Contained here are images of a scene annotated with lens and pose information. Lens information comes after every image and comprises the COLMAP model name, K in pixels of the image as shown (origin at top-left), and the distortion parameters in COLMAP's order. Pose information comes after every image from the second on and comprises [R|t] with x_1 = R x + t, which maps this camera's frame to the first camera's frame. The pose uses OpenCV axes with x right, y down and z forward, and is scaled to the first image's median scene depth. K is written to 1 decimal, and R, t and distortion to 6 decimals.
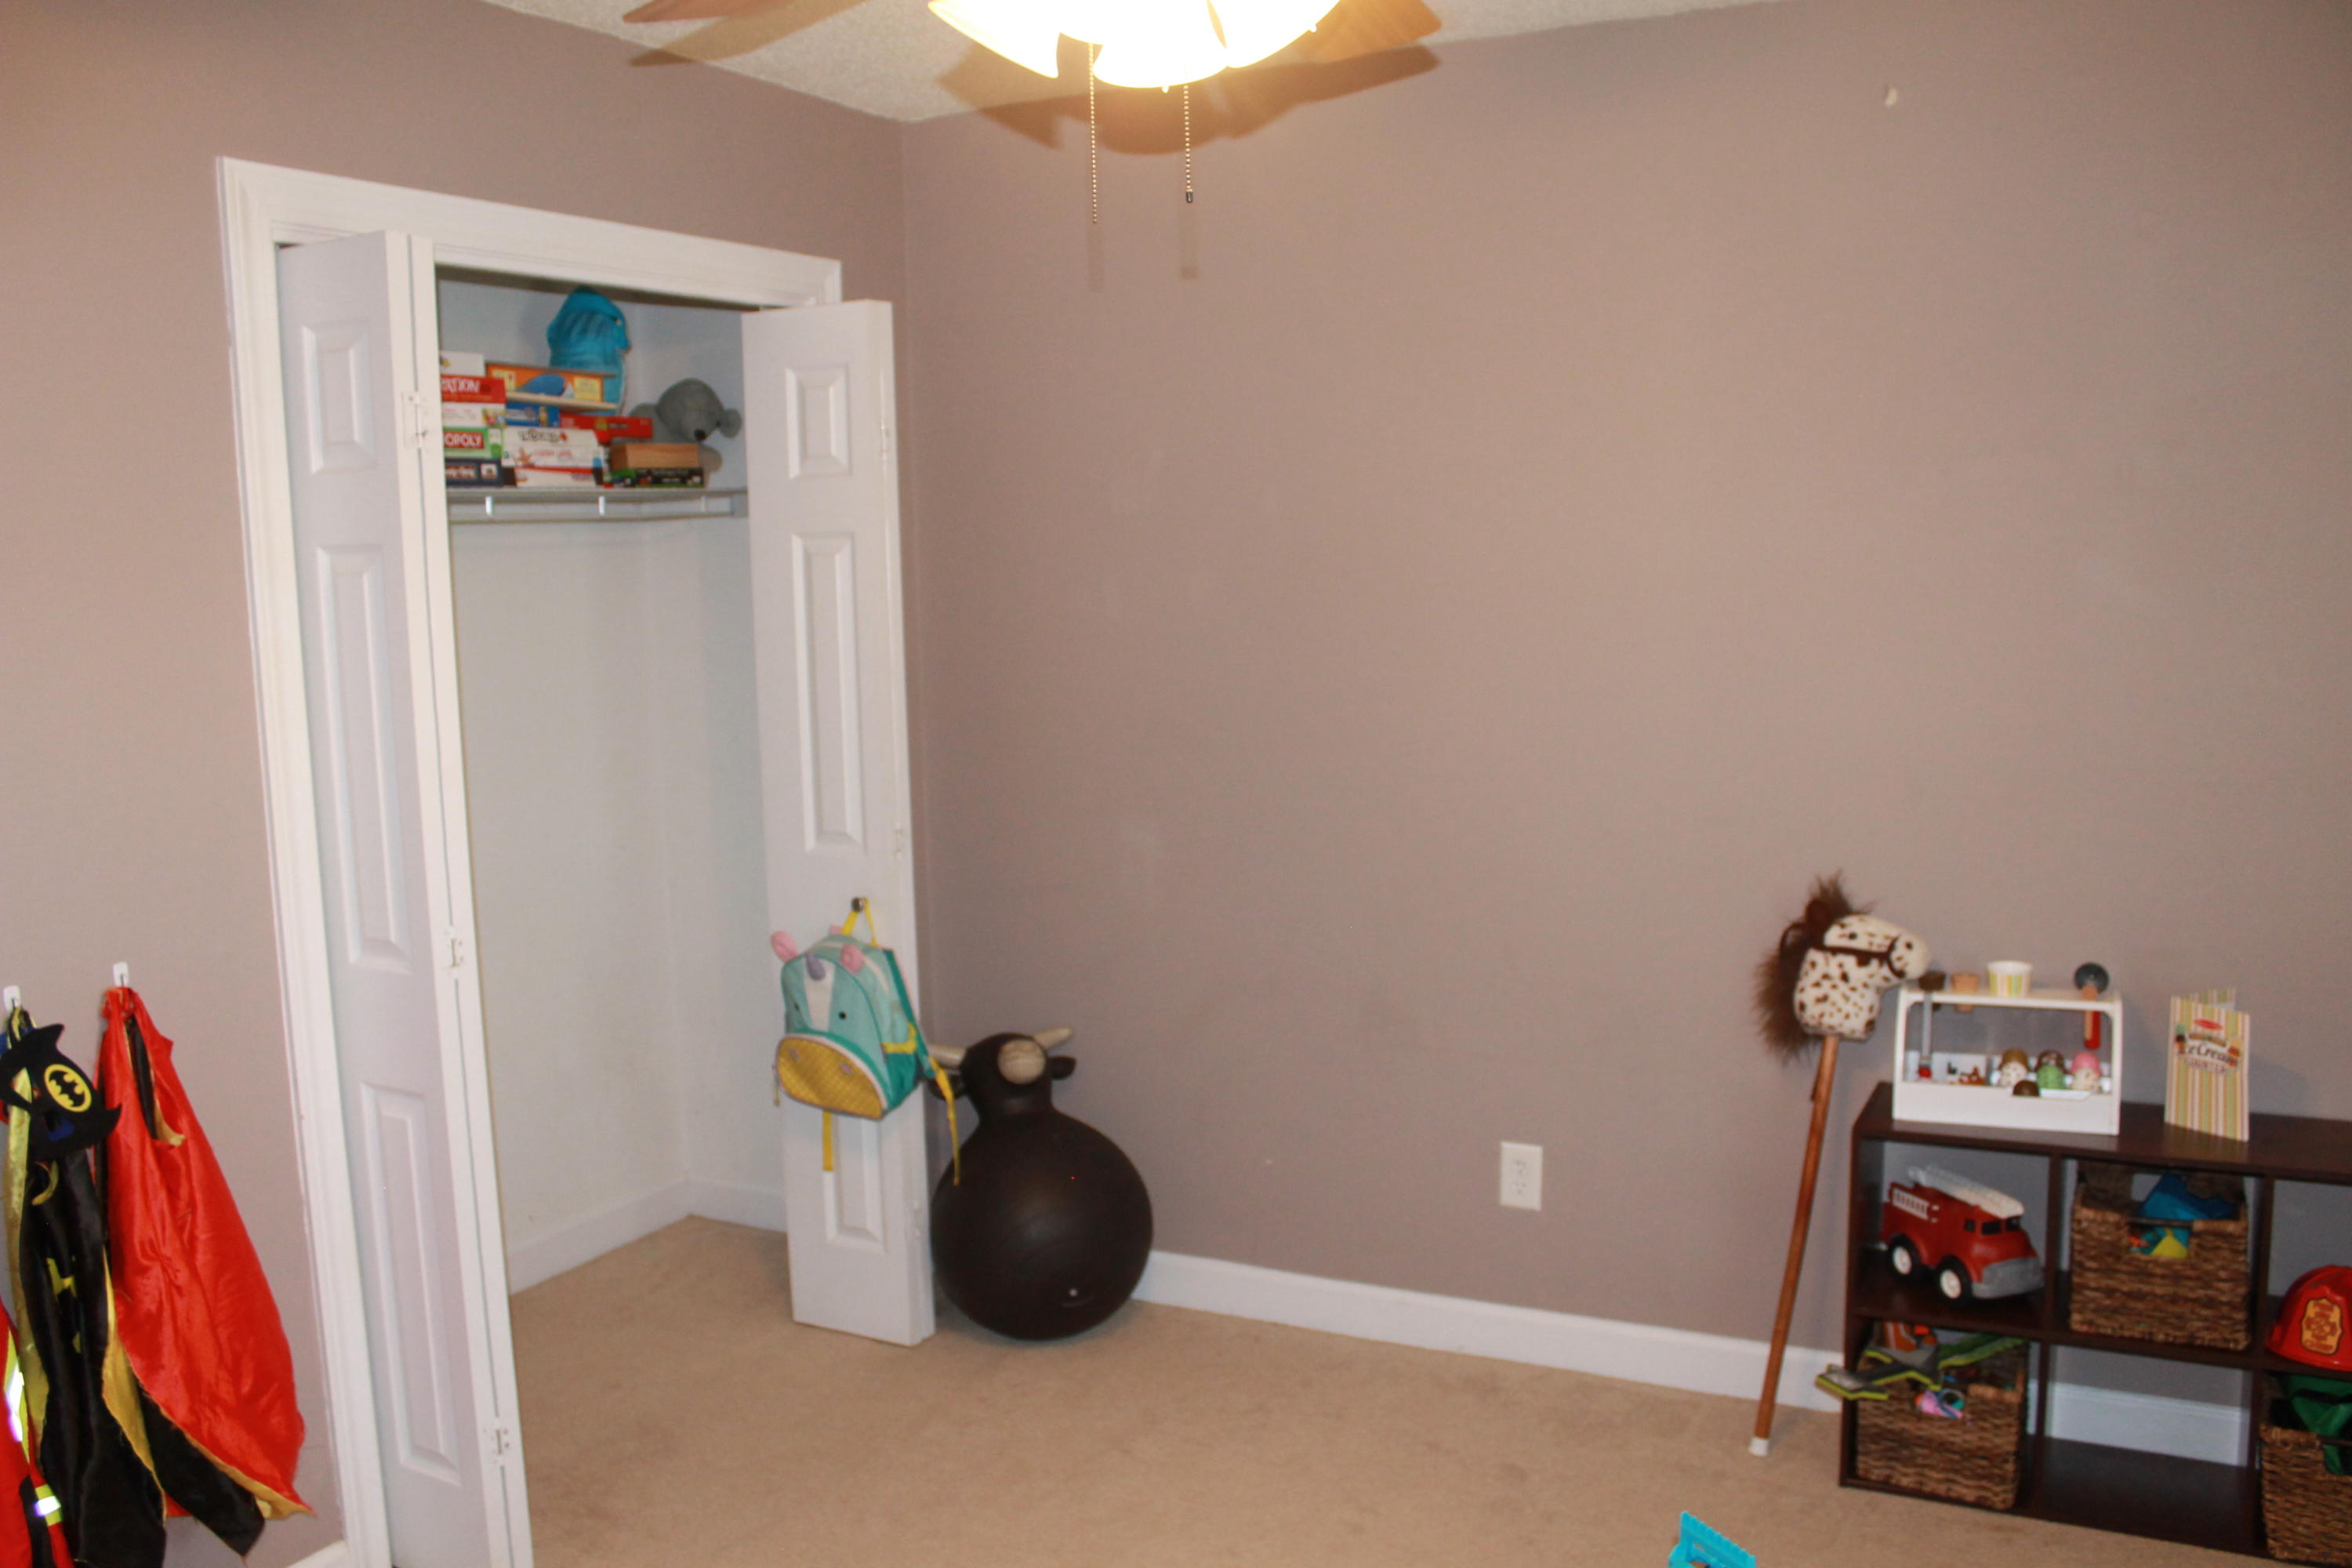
lens RADIAL K [[1965.5, 0, 1179.1], [0, 1965.5, 796.8], [0, 0, 1]] dist [-0.180890, 0.163647]
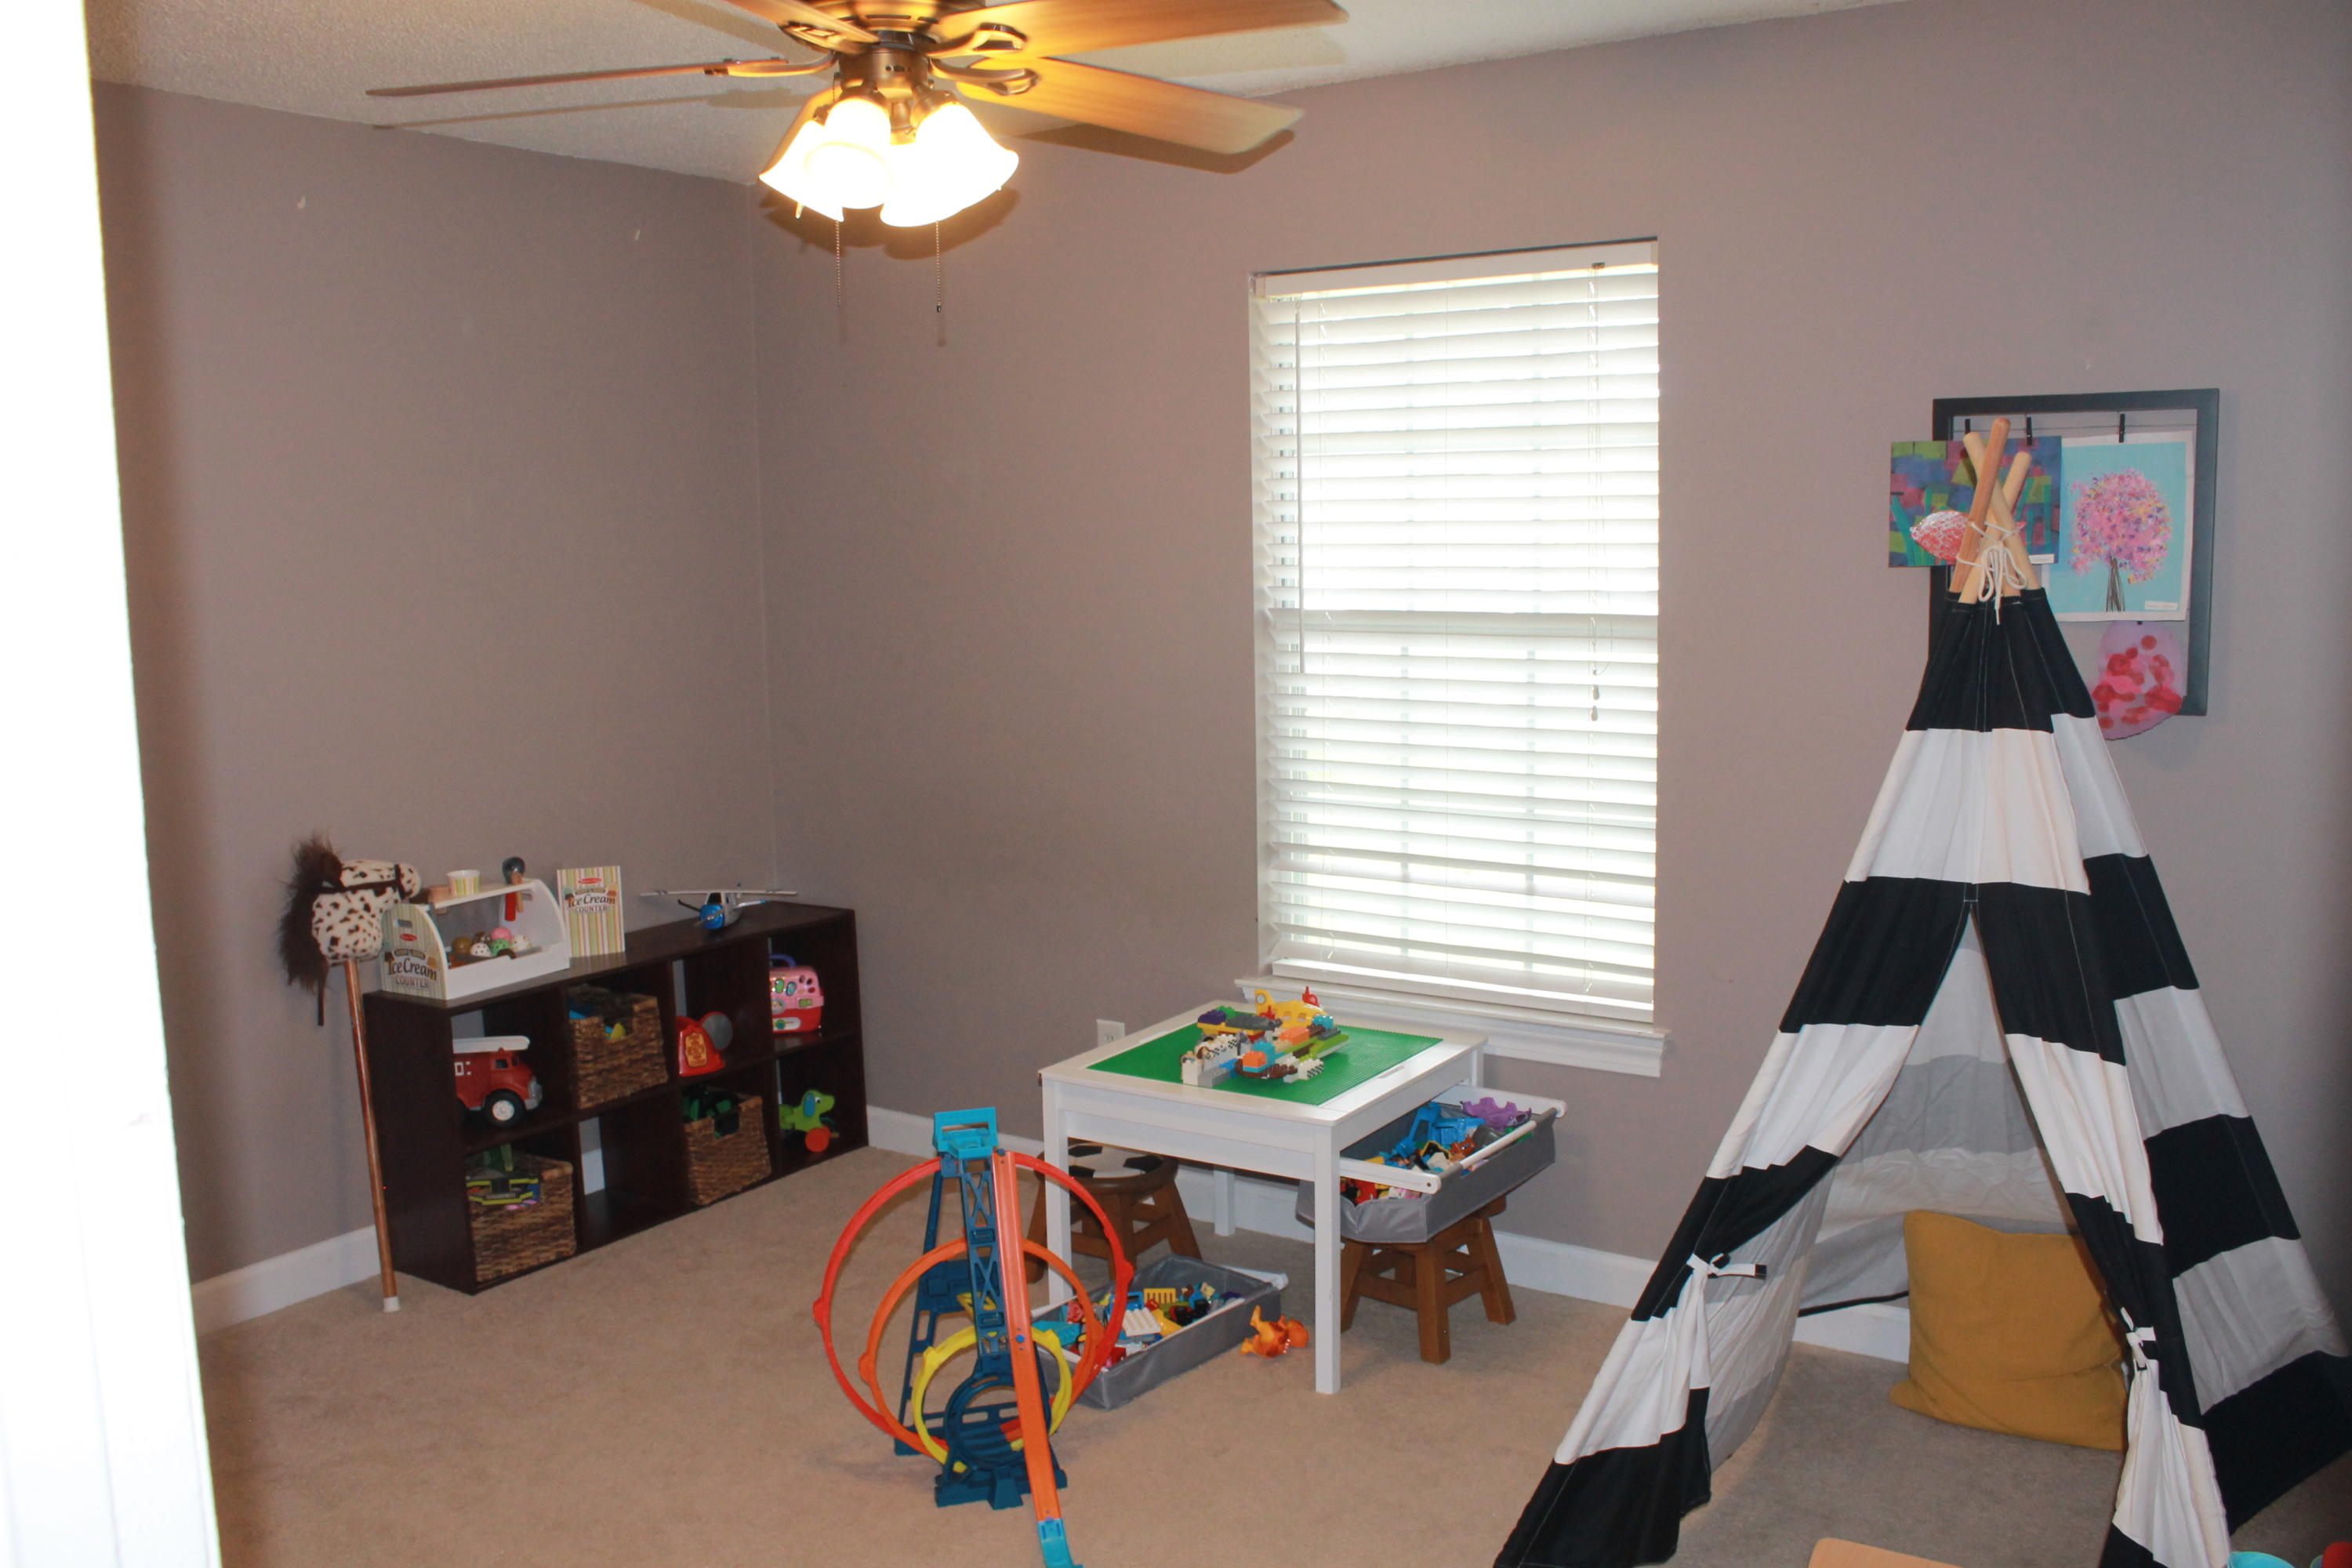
lens RADIAL K [[1965.5, 0, 1179.1], [0, 1965.5, 796.8], [0, 0, 1]] dist [-0.180890, 0.163647]
pose [[0.138593, -0.112017, 0.983994, -0.803806], [0.152514, 0.984144, 0.090552, -0.008769], [-0.978535, 0.137523, 0.153480, 0.293550]]
